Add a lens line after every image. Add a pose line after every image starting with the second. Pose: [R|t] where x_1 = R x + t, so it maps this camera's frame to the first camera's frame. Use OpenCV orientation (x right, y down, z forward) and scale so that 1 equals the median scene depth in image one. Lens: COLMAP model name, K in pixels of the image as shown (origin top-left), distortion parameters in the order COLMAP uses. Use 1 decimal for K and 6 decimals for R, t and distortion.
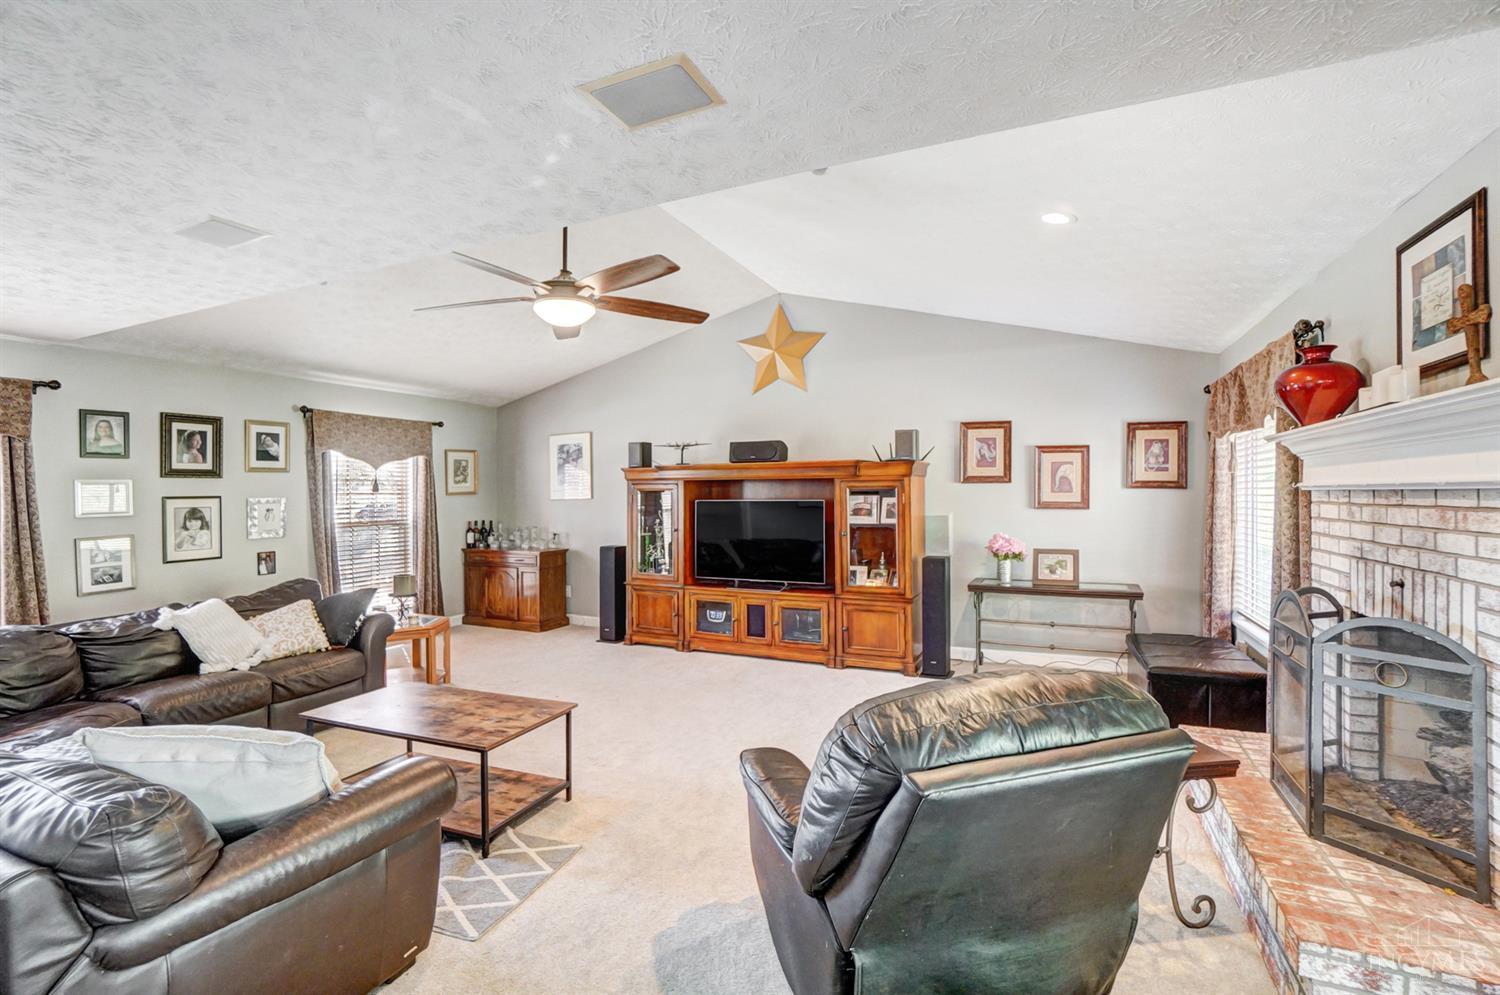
lens RADIAL K [[663.0, 0, 748.3], [0, 663.0, 499.1], [0, 0, 1]] dist [-0.040896, 0.007801]
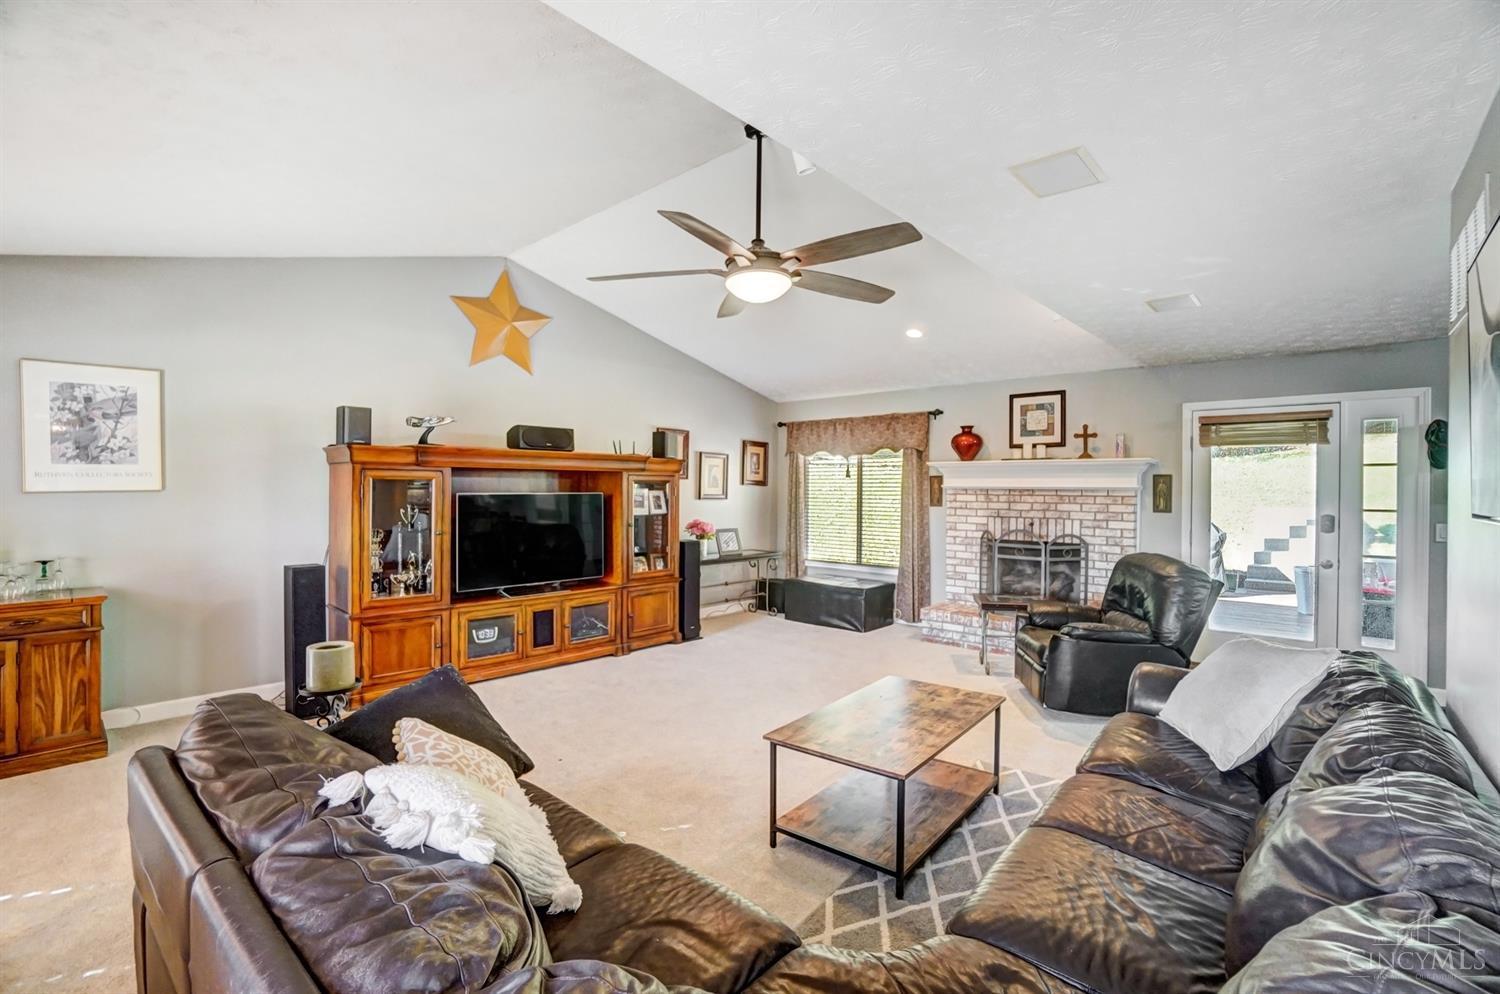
lens RADIAL K [[663.0, 0, 737.2], [0, 663.0, 492.0], [0, 0, 1]] dist [-0.040896, 0.007801]
pose [[0.332141, 0.001107, 0.943229, -0.788861], [-0.002247, 0.999997, -0.000382, 0.000427], [-0.943227, -0.001992, 0.332143, 0.491794]]
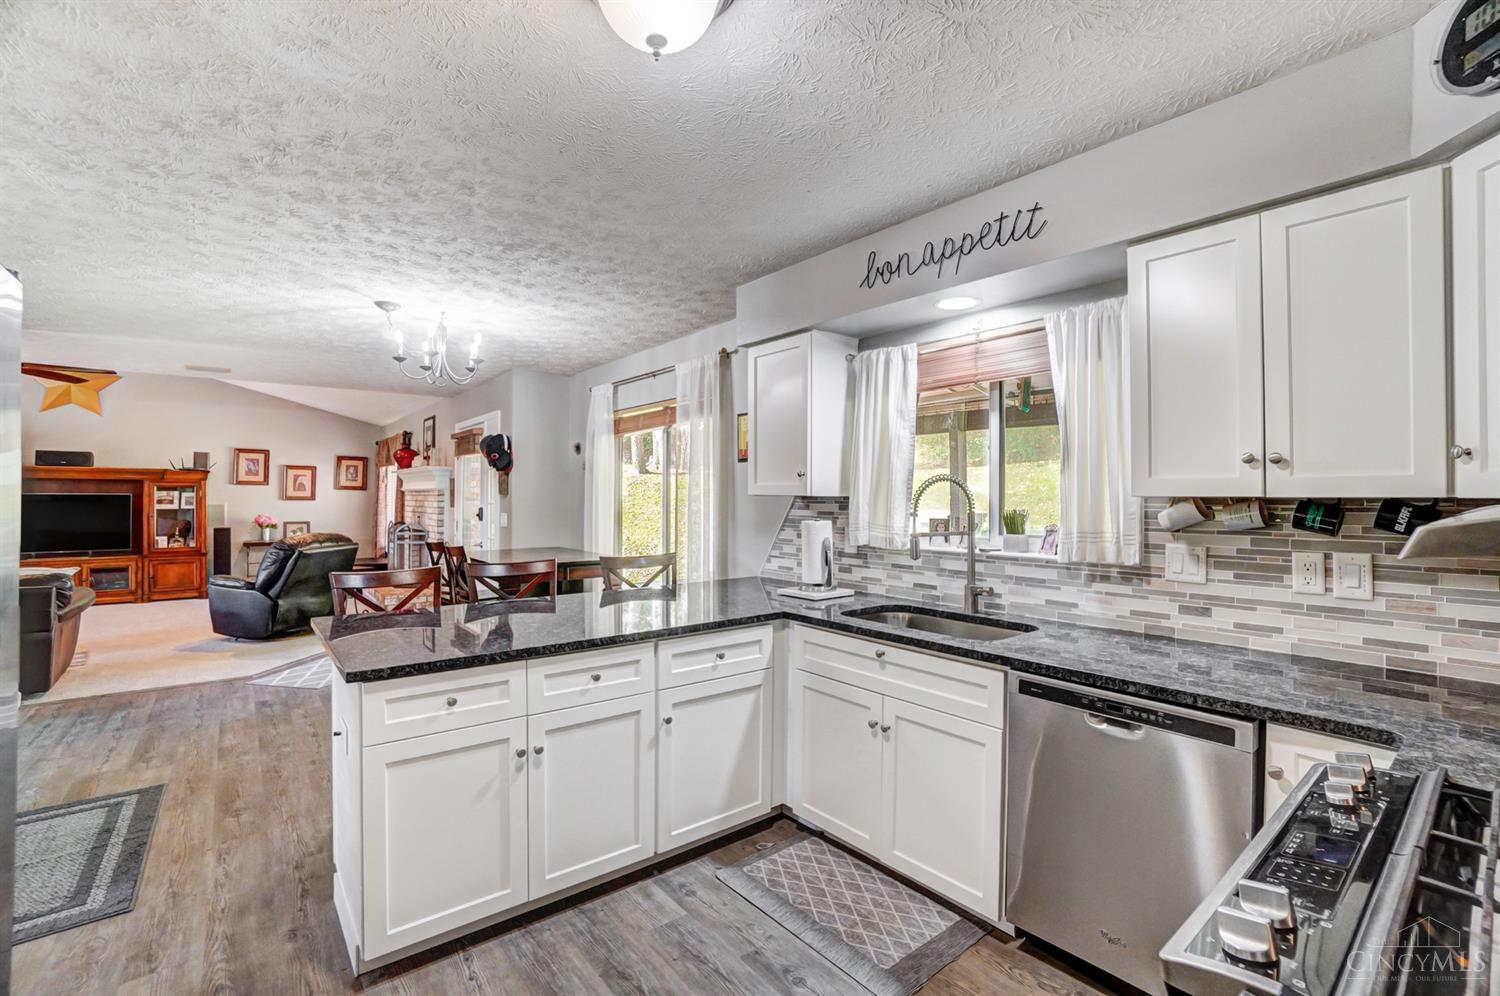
lens RADIAL K [[663.0, 0, 775.6], [0, 663.0, 491.5], [0, 0, 1]] dist [-0.040896, 0.007801]
pose [[0.422075, 0.016688, 0.906407, -0.604963], [-0.000292, 0.999833, -0.018272, 0.023481], [-0.906561, 0.007447, 0.422009, -0.968129]]
